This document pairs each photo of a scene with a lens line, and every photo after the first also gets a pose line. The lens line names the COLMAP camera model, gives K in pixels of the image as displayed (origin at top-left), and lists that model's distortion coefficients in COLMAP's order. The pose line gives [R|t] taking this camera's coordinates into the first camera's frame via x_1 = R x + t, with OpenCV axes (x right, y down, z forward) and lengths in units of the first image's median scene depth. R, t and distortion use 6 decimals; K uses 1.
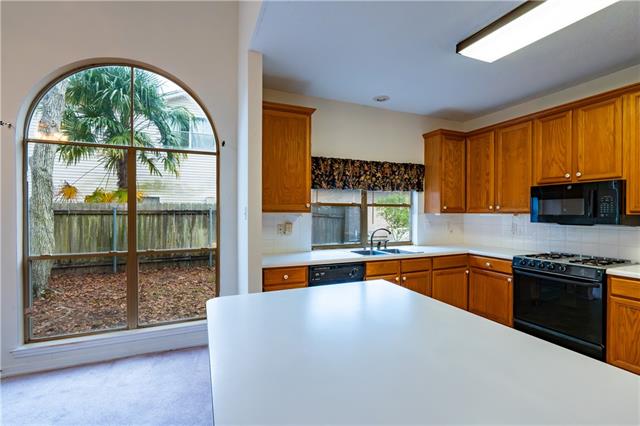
lens RADIAL K [[287.6, 0, 323.8], [0, 287.6, 213.7], [0, 0, 1]] dist [-0.000262, -0.000141]
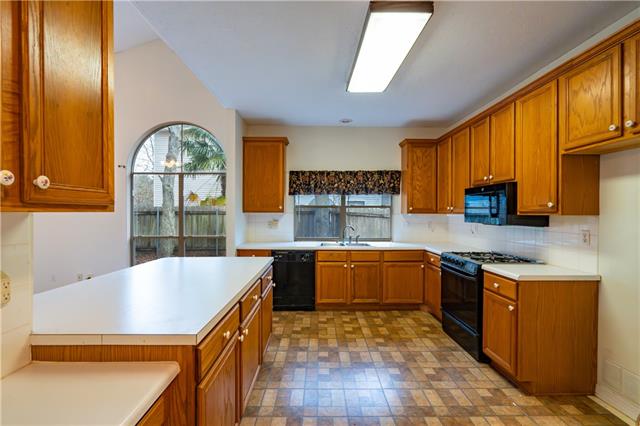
lens RADIAL K [[276.3, 0, 320.0], [0, 276.3, 213.0], [0, 0, 1]] dist [0.000248, 0.000001]
pose [[0.926960, 0.001895, -0.375156, 0.528986], [-0.003407, 0.999989, -0.003365, 0.000960], [0.375145, 0.004398, 0.926956, -0.138712]]
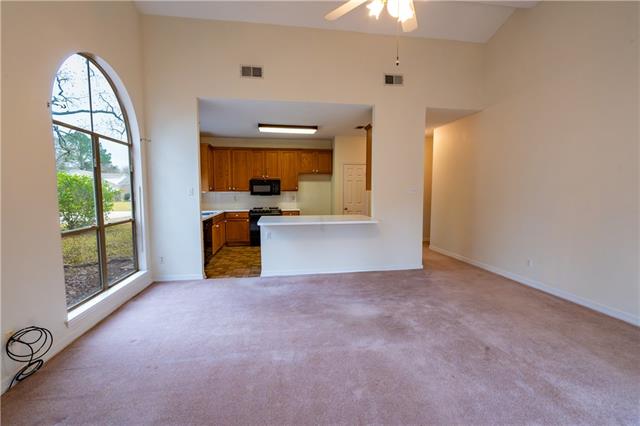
lens RADIAL K [[287.6, 0, 323.8], [0, 287.6, 213.7], [0, 0, 1]] dist [-0.000262, -0.000141]
pose [[0.243148, -0.076809, 0.966943, -1.211968], [0.011045, 0.997015, 0.076420, 0.006979], [-0.969926, -0.007901, 0.243270, -0.116196]]
